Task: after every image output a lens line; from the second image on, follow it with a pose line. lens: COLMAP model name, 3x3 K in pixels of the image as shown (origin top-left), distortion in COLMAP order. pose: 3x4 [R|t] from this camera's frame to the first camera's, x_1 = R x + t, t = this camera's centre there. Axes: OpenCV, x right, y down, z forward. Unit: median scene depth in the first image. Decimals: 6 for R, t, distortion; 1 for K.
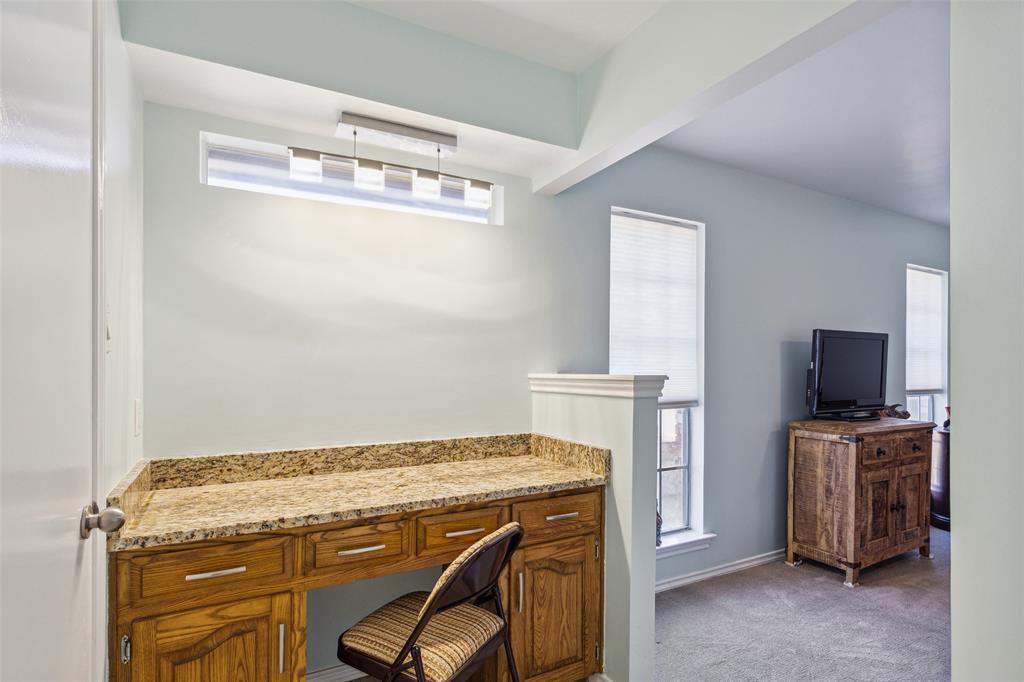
lens RADIAL K [[521.1, 0, 511.5], [0, 521.1, 364.9], [0, 0, 1]] dist [0.003089, 0.000656]
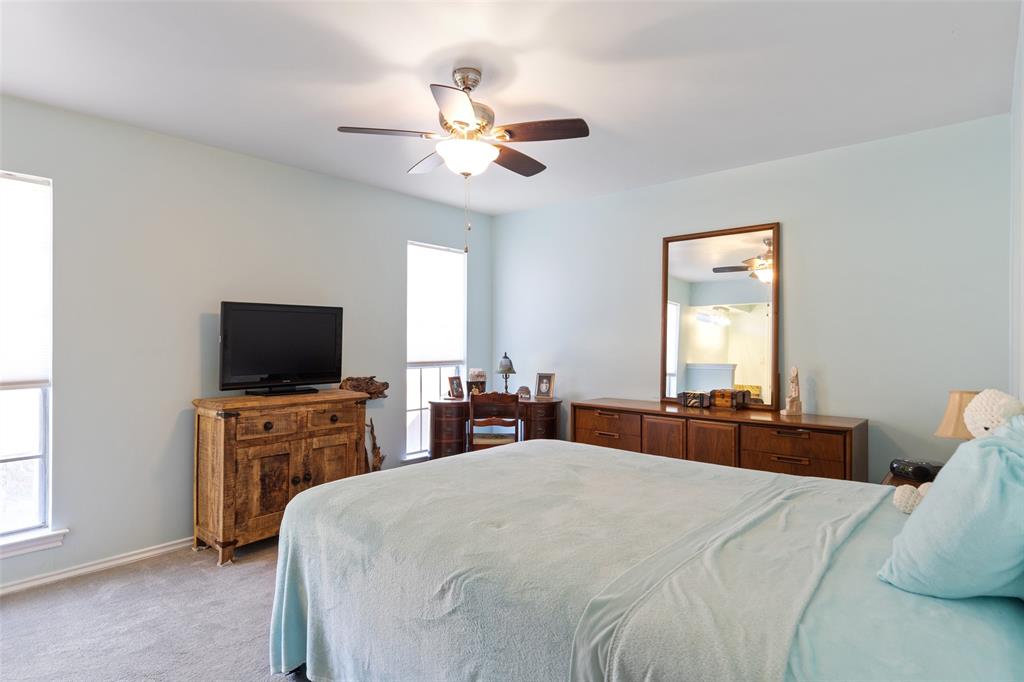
lens RADIAL K [[560.5, 0, 511.8], [0, 560.5, 337.9], [0, 0, 1]] dist [0.002213, -0.000110]
pose [[0.936809, -0.004074, 0.349818, 0.755926], [0.004054, 0.999991, 0.000788, -0.000215], [-0.349818, 0.000680, 0.936817, -0.162459]]
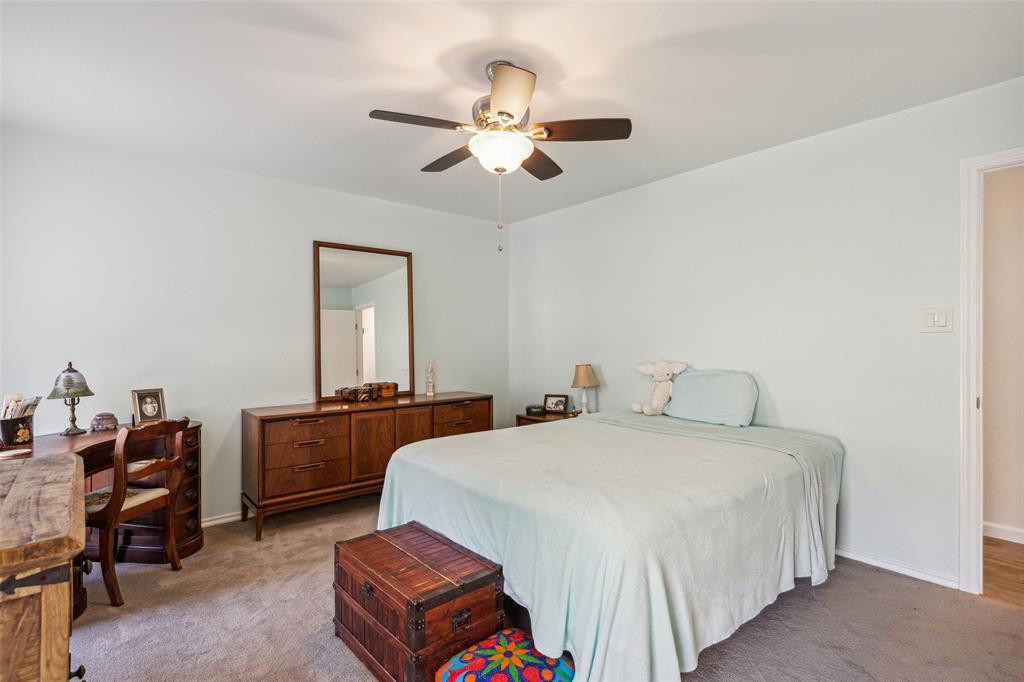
lens RADIAL K [[494.7, 0, 512.0], [0, 494.7, 341.0], [0, 0, 1]] dist [0.003819, 0.000227]
pose [[-0.224389, -0.002144, 0.974497, 0.280573], [0.000070, 0.999998, 0.002216, 0.003063], [-0.974500, 0.000566, -0.224388, 0.787415]]
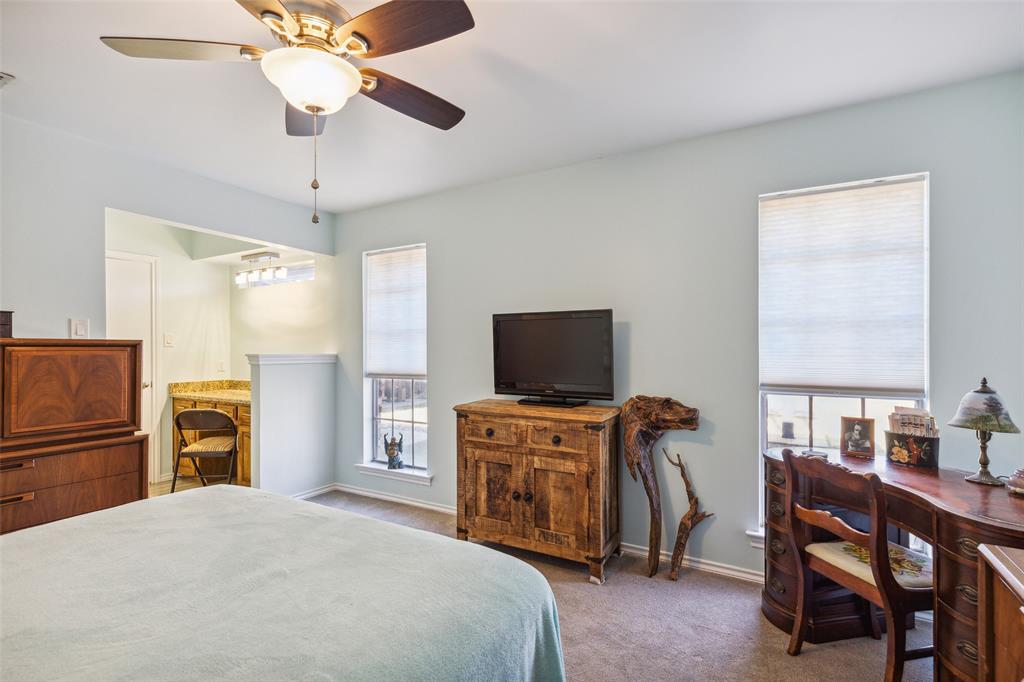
lens RADIAL K [[469.6, 0, 516.8], [0, 469.6, 346.7], [0, 0, 1]] dist [0.007949, -0.000490]
pose [[0.518562, -0.006918, -0.855012, 1.496752], [0.003363, 0.999976, -0.006051, 0.004994], [0.855033, 0.000263, 0.518573, 0.560892]]
